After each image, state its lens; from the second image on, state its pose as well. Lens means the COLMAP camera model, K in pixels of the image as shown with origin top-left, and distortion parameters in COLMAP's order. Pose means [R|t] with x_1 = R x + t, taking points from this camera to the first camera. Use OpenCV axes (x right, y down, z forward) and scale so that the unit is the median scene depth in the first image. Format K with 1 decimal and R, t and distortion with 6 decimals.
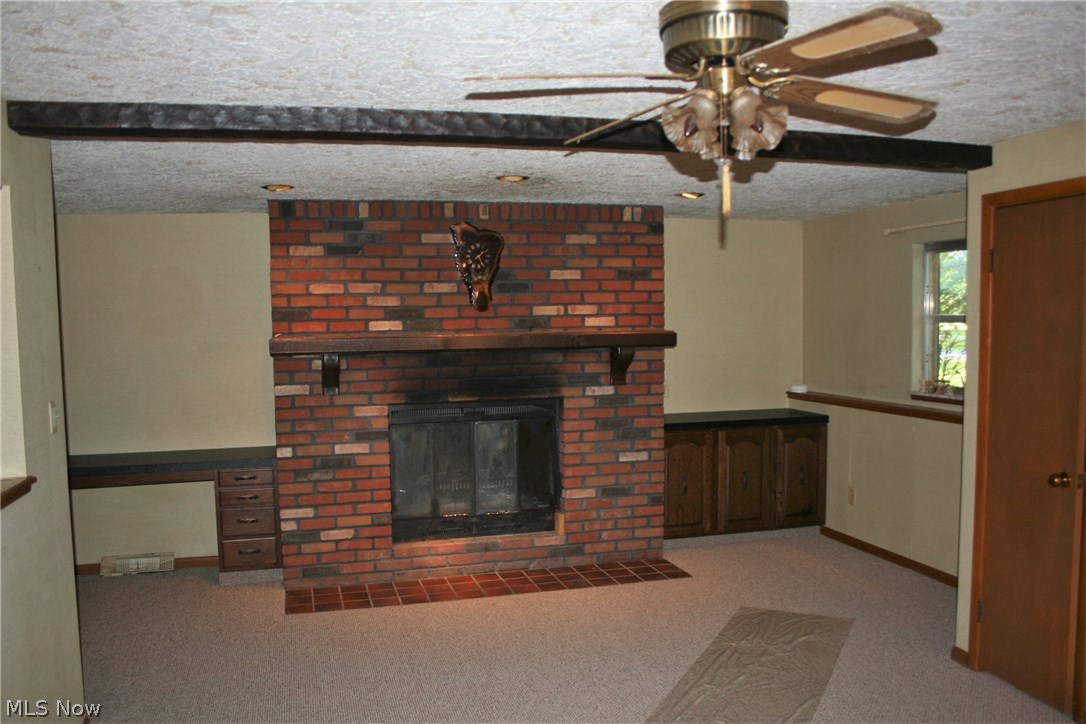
lens RADIAL K [[915.6, 0, 542.0], [0, 915.6, 367.3], [0, 0, 1]] dist [-0.055394, 0.002861]
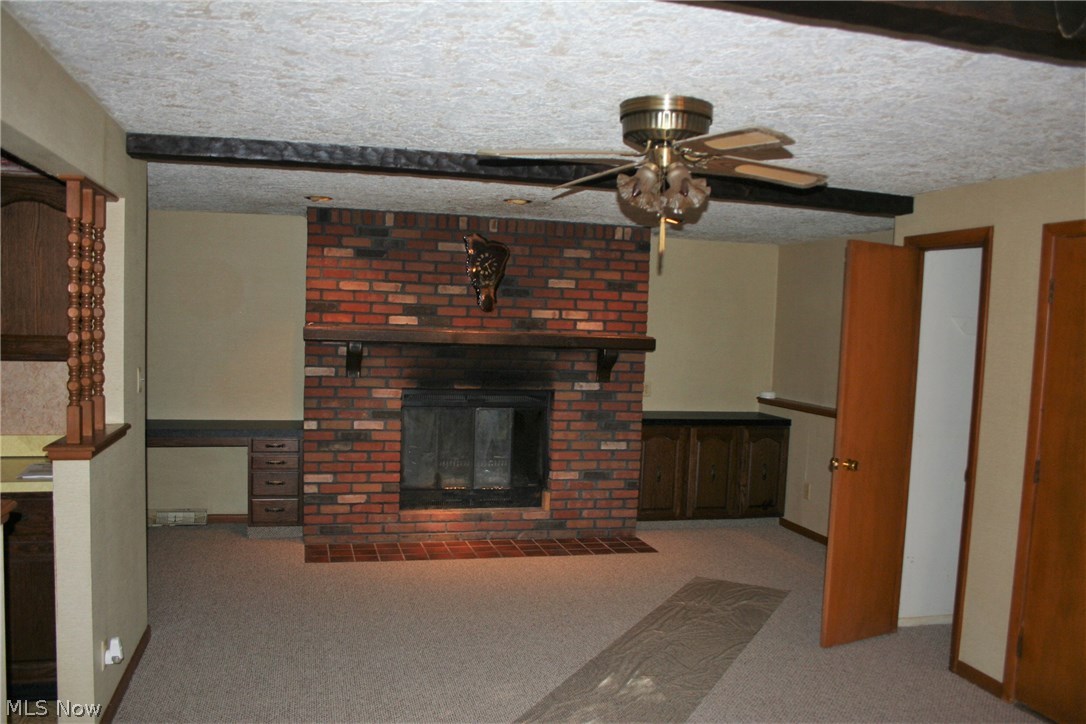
lens RADIAL K [[915.6, 0, 542.0], [0, 915.6, 360.4], [0, 0, 1]] dist [-0.055394, 0.002861]
pose [[0.998673, 0.050762, -0.008717, 0.016825], [-0.050839, 0.998667, -0.008896, 0.006715], [0.008254, 0.009327, 0.999922, -0.155715]]
